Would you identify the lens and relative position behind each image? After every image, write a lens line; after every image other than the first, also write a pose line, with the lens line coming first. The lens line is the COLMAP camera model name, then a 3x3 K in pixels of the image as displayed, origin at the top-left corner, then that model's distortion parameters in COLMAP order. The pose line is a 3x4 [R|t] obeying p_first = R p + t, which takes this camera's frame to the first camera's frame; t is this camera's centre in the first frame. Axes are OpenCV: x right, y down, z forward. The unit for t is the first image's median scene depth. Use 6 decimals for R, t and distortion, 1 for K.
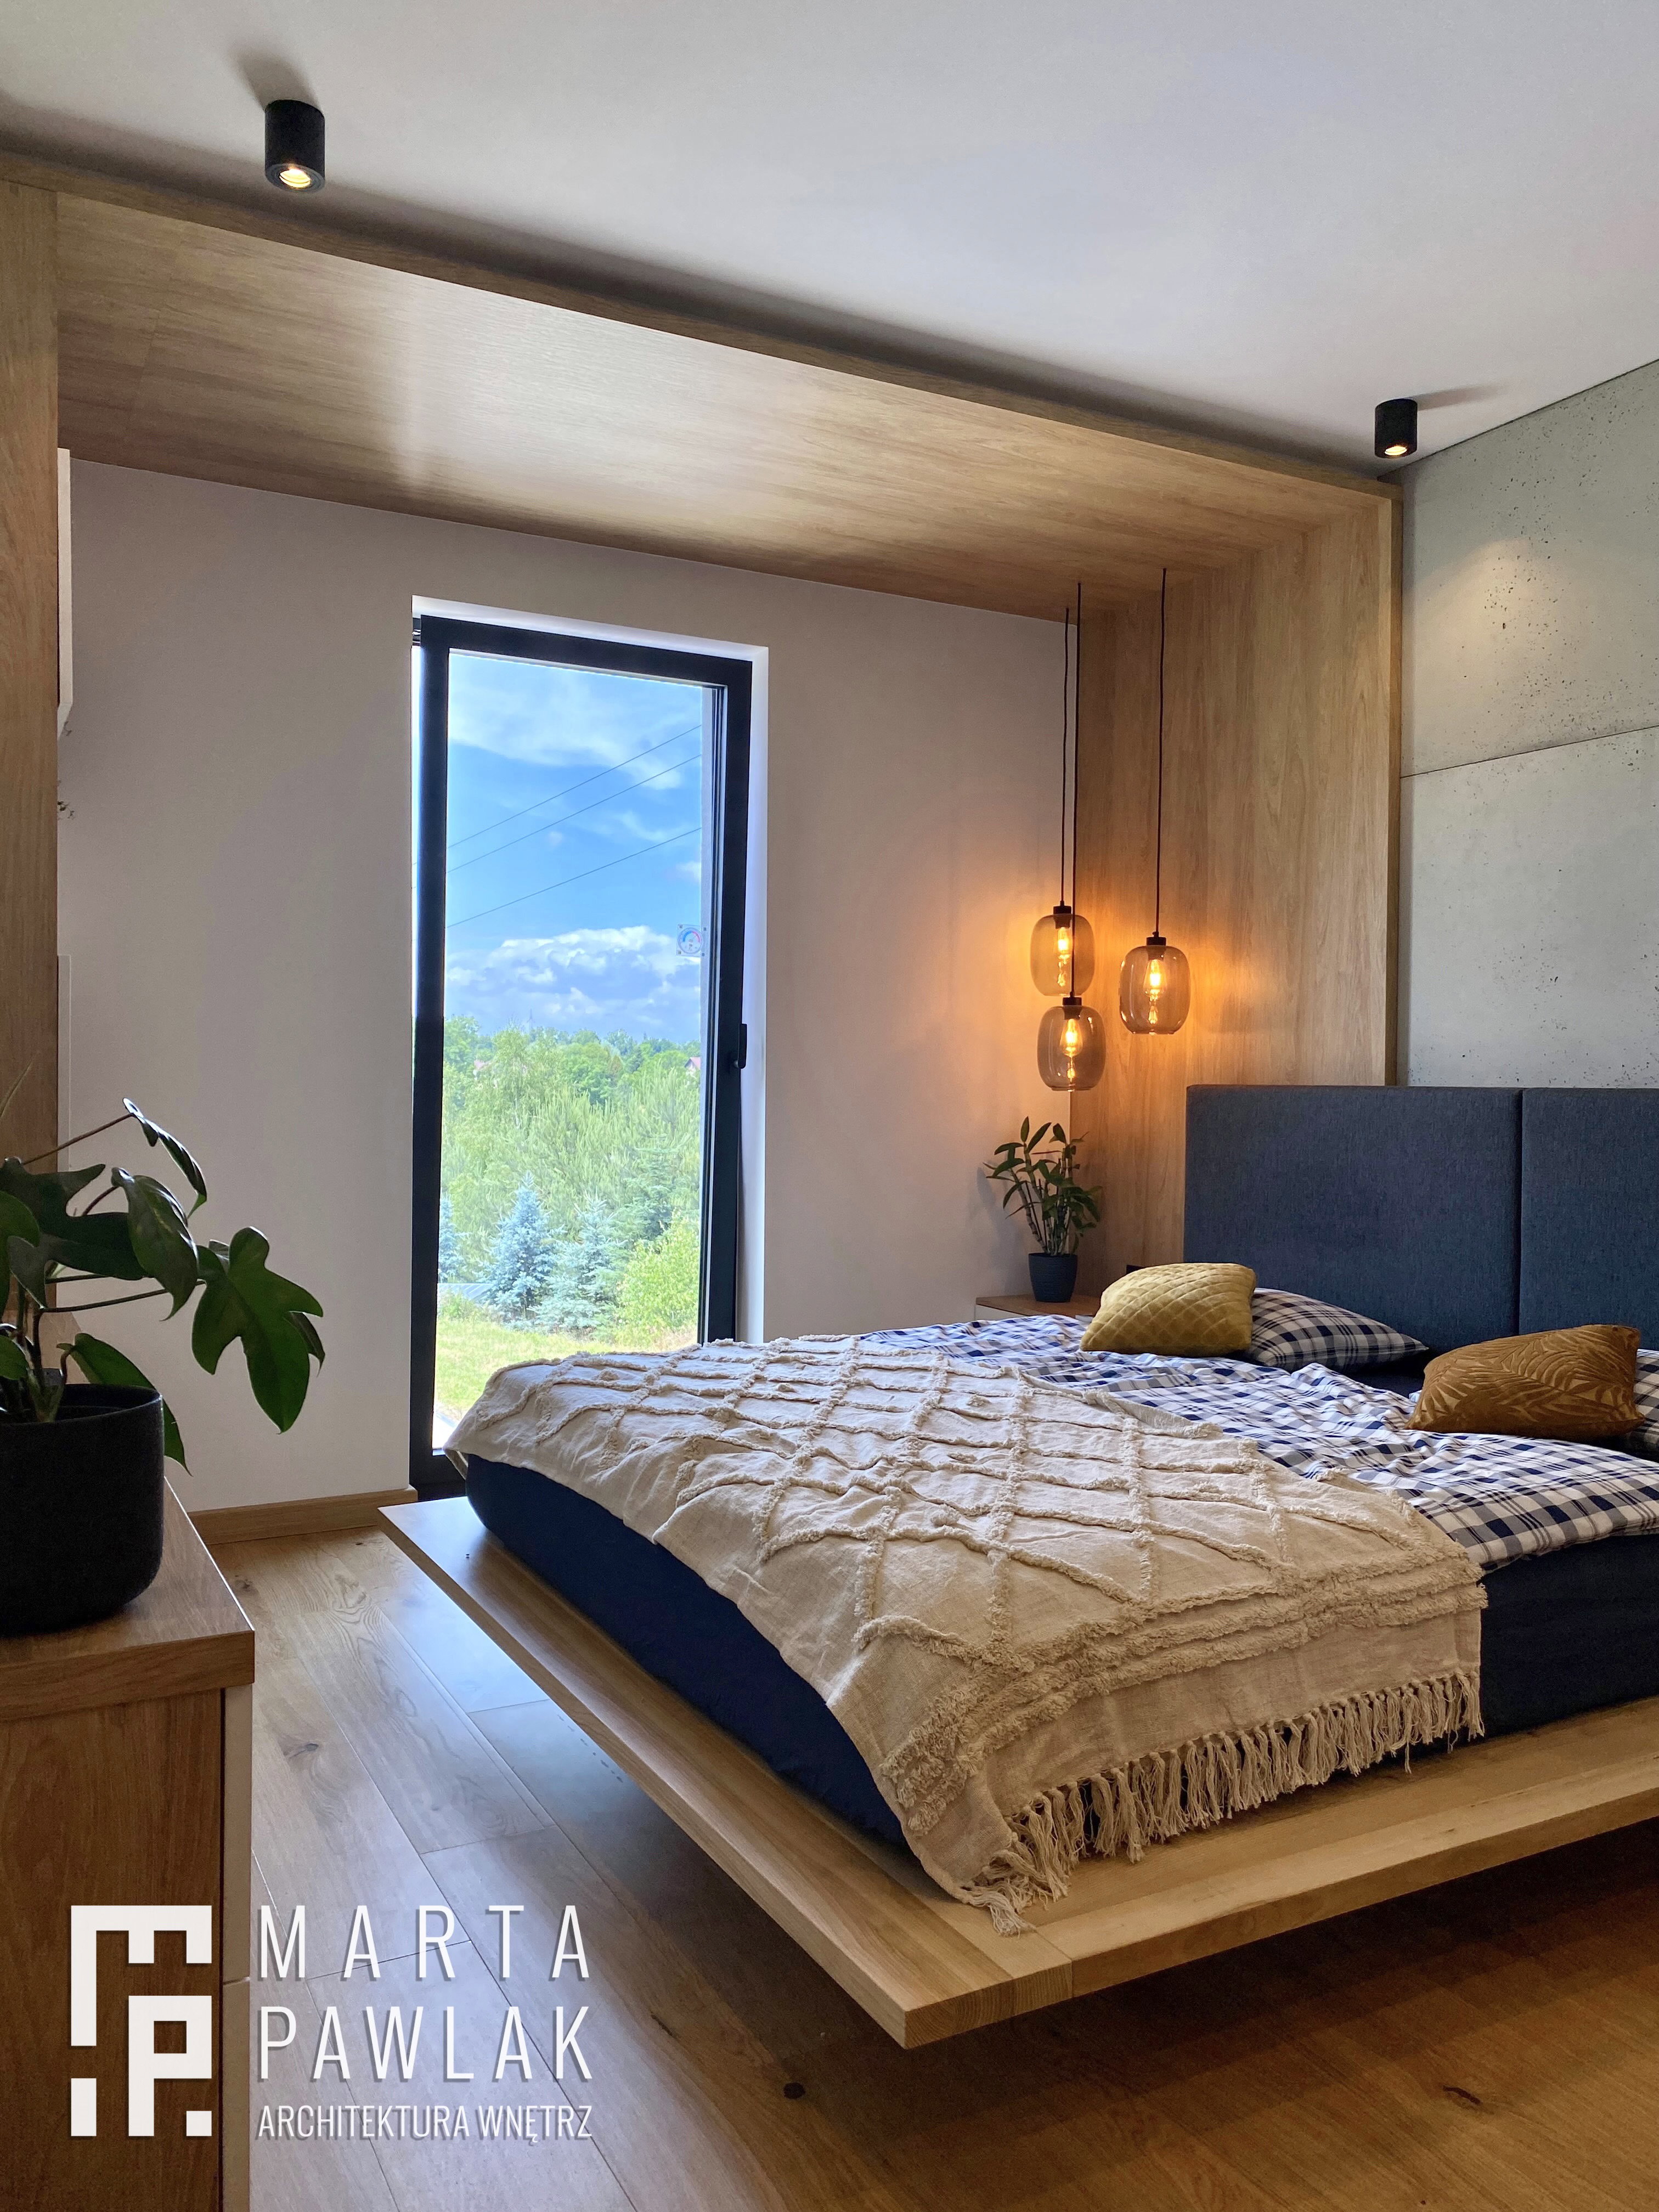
lens RADIAL K [[1678.4, 0, 818.1], [0, 1678.4, 1109.6], [0, 0, 1]] dist [0.030525, -0.041744]
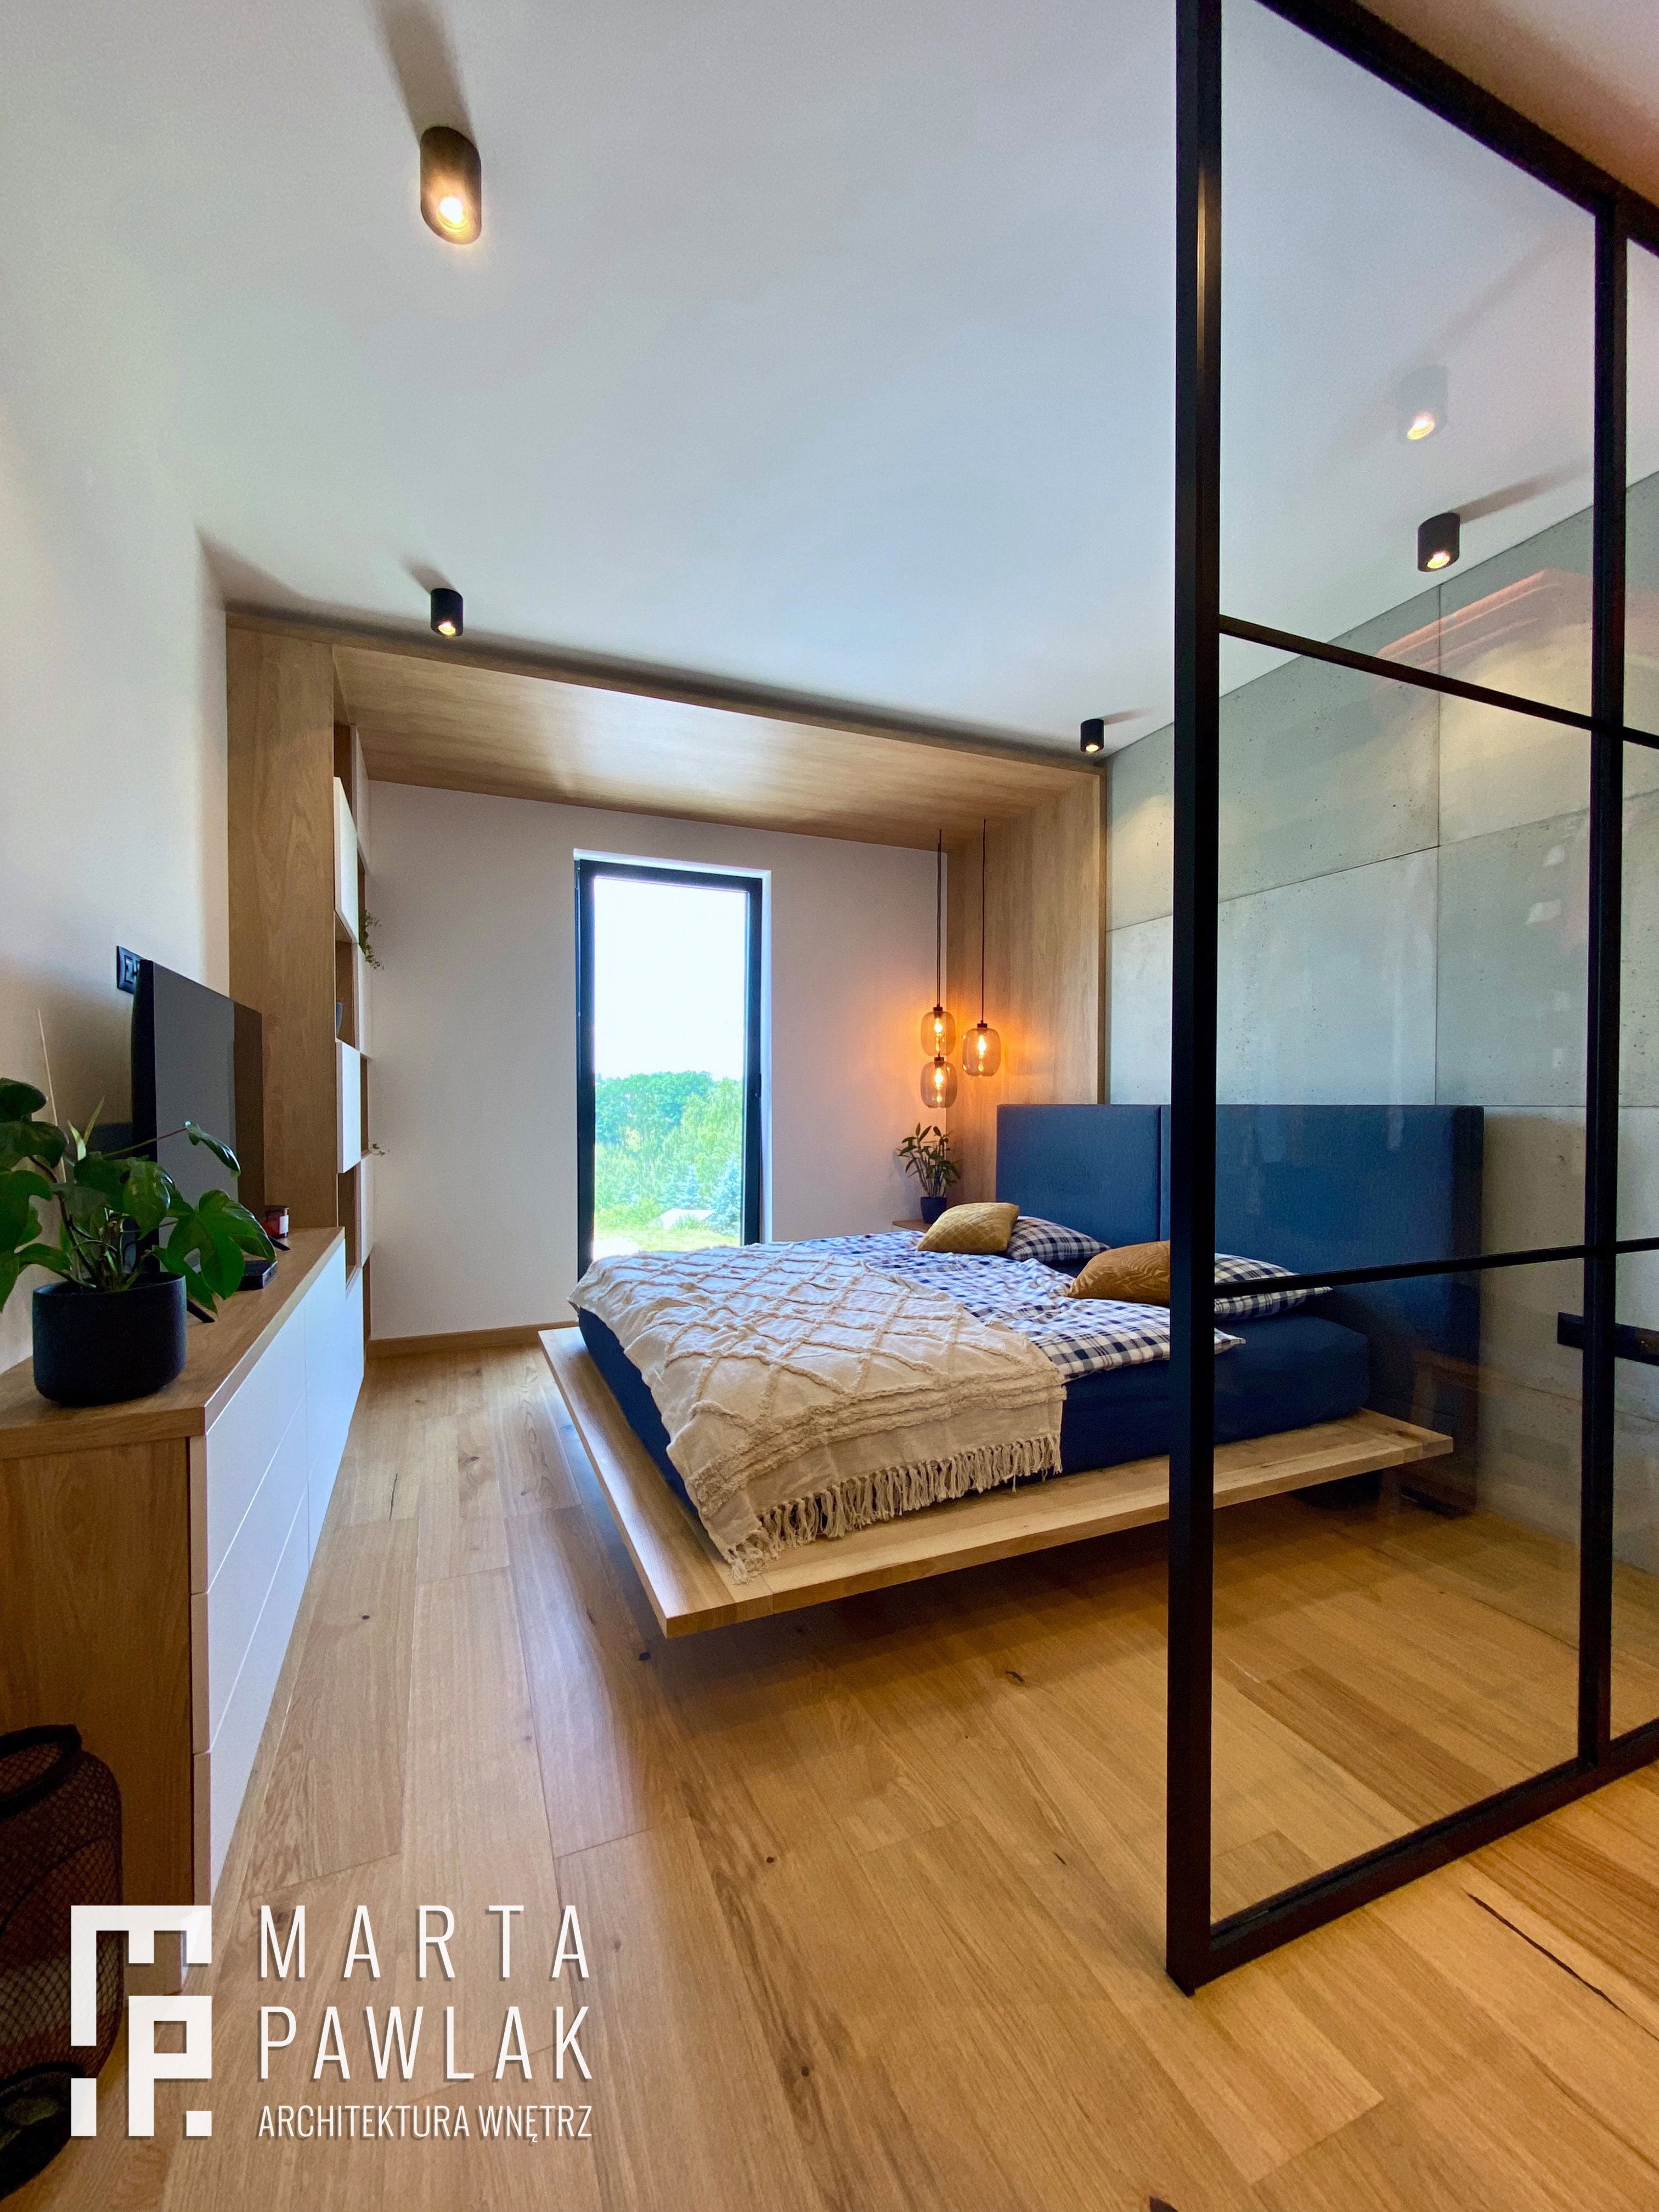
lens RADIAL K [[896.2, 0, 815.4], [0, 896.2, 1122.6], [0, 0, 1]] dist [0.003864, -0.001812]
pose [[0.995875, -0.006905, -0.090472, 0.142843], [0.007346, 0.999963, 0.004536, -0.000913], [0.090437, -0.005182, 0.995889, 0.026287]]
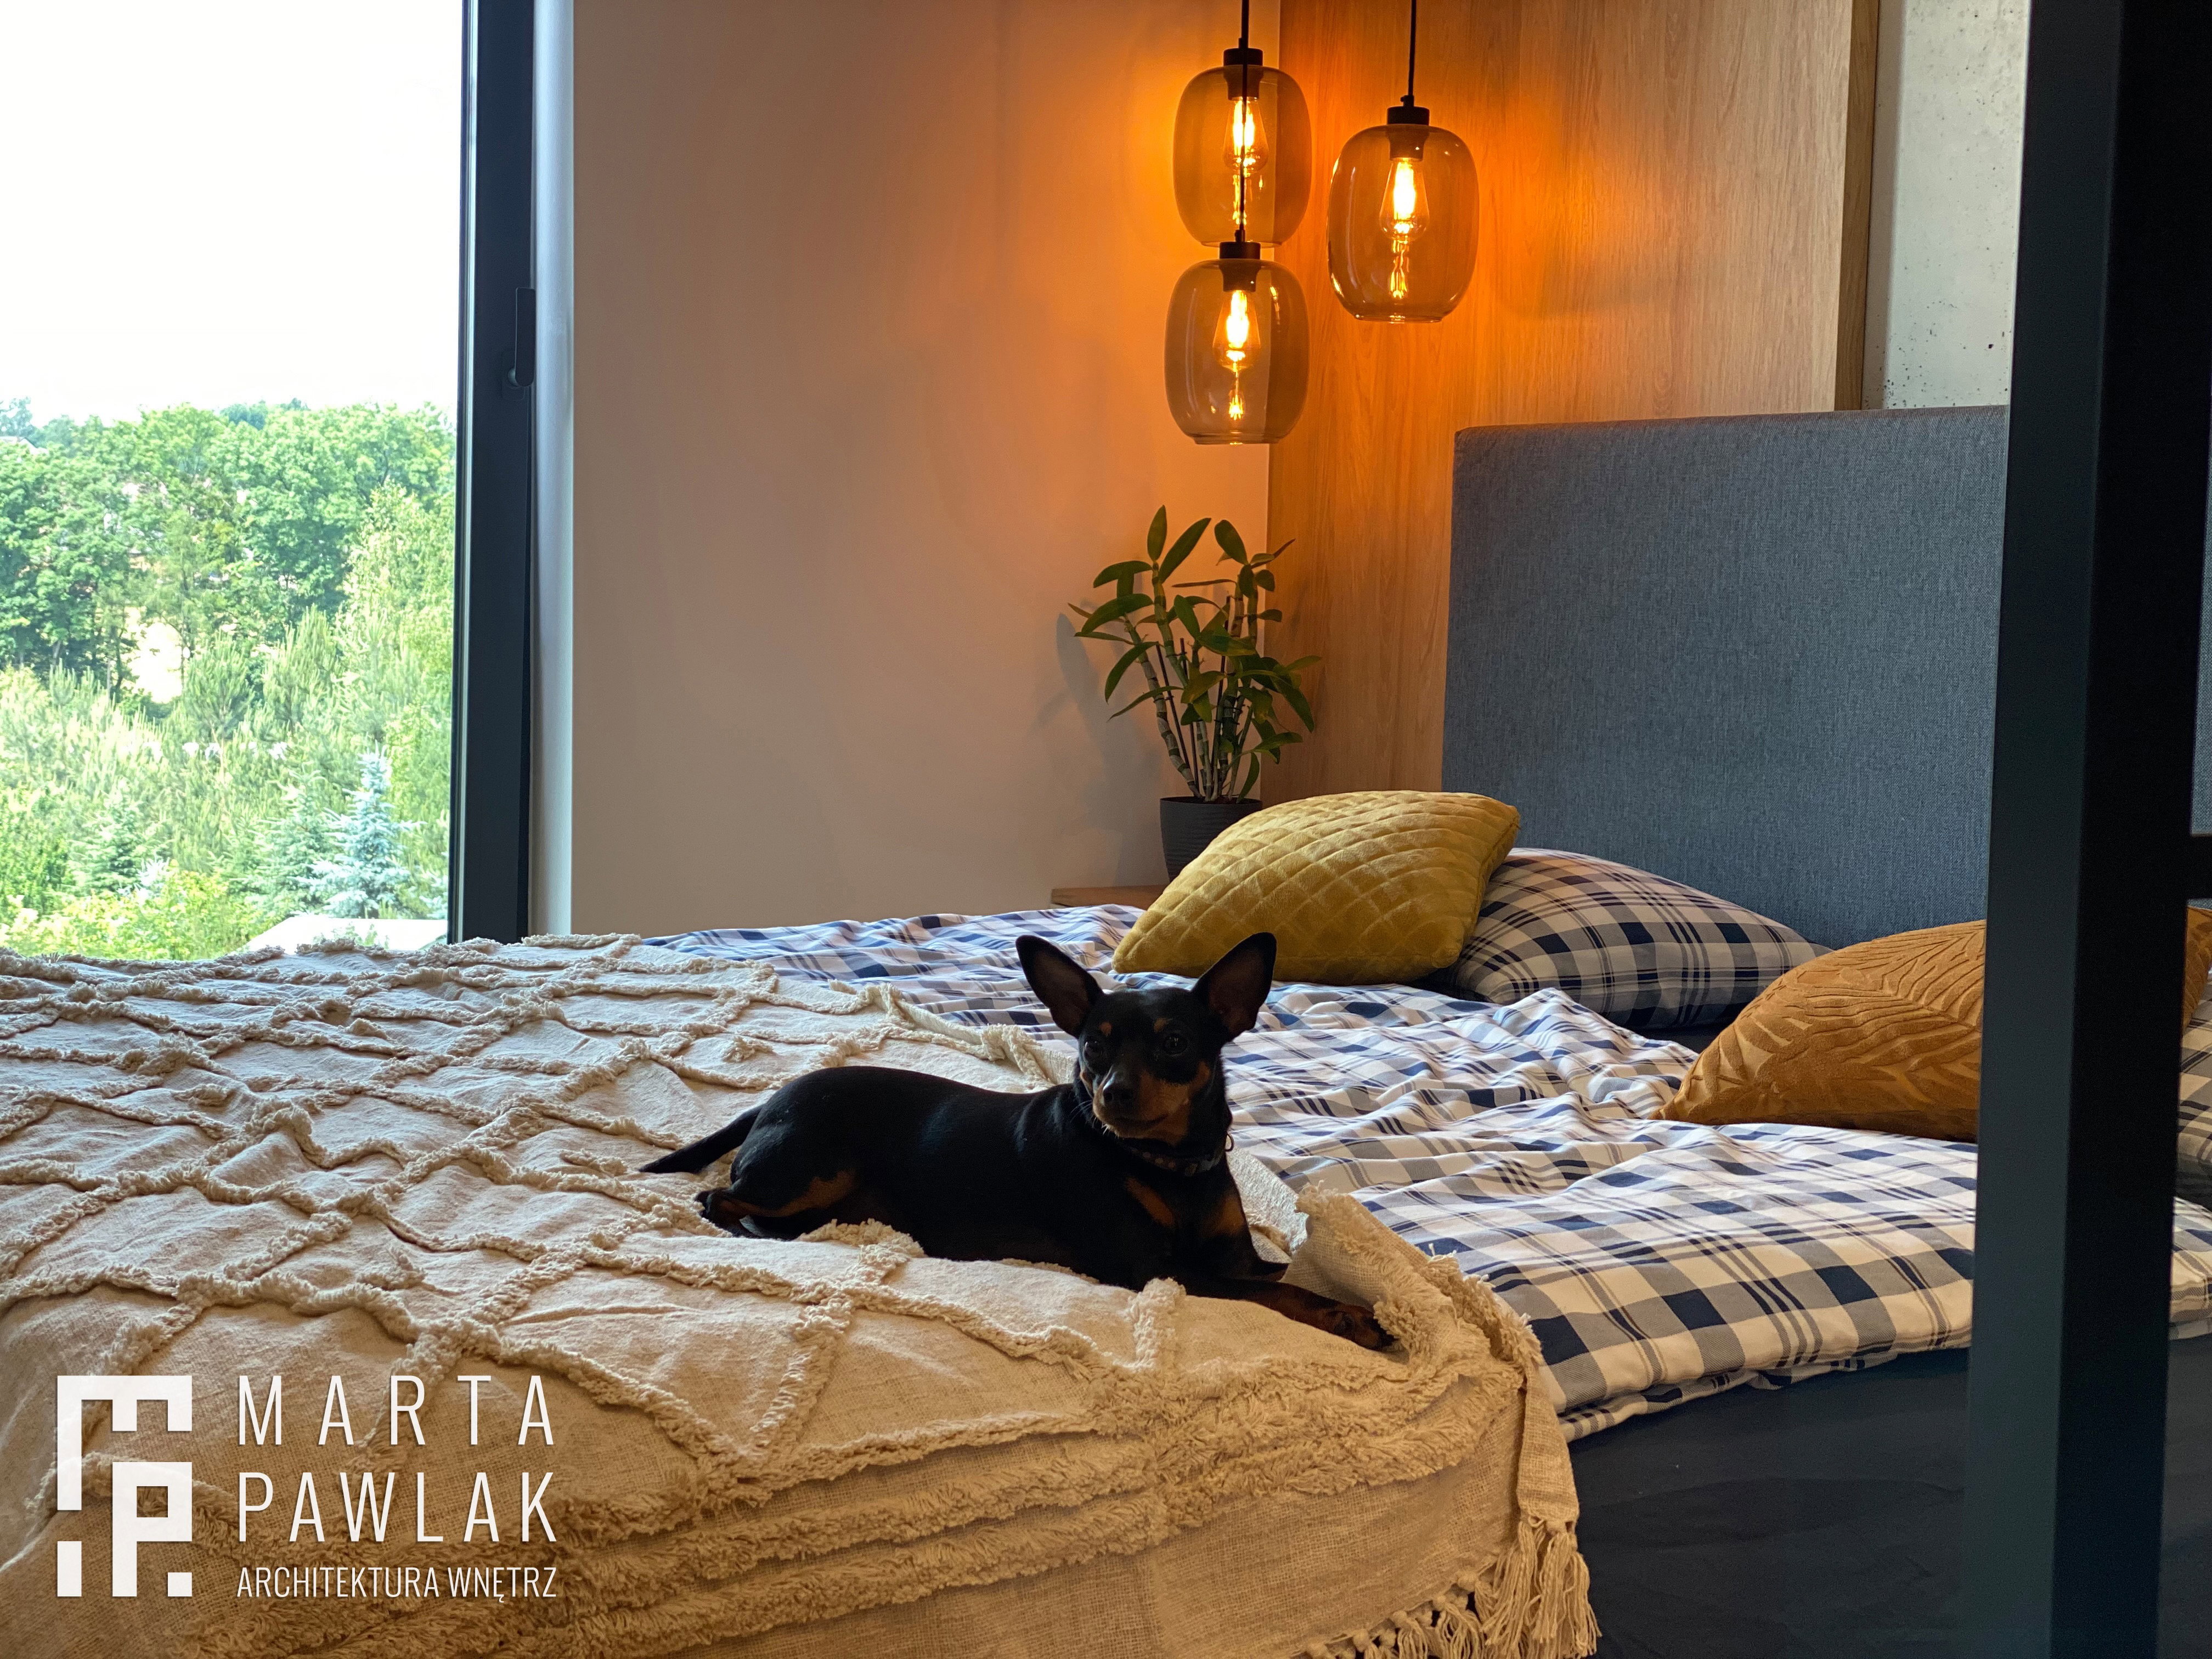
lens RADIAL K [[3321.7, 0, 1093.2], [0, 3321.7, 812.3], [0, 0, 1]] dist [0.138719, 0.000000]
pose [[0.999750, 0.013424, -0.017875, 0.175049], [-0.012240, 0.997825, 0.064769, 0.042391], [0.018705, -0.064534, 0.997740, 0.088032]]
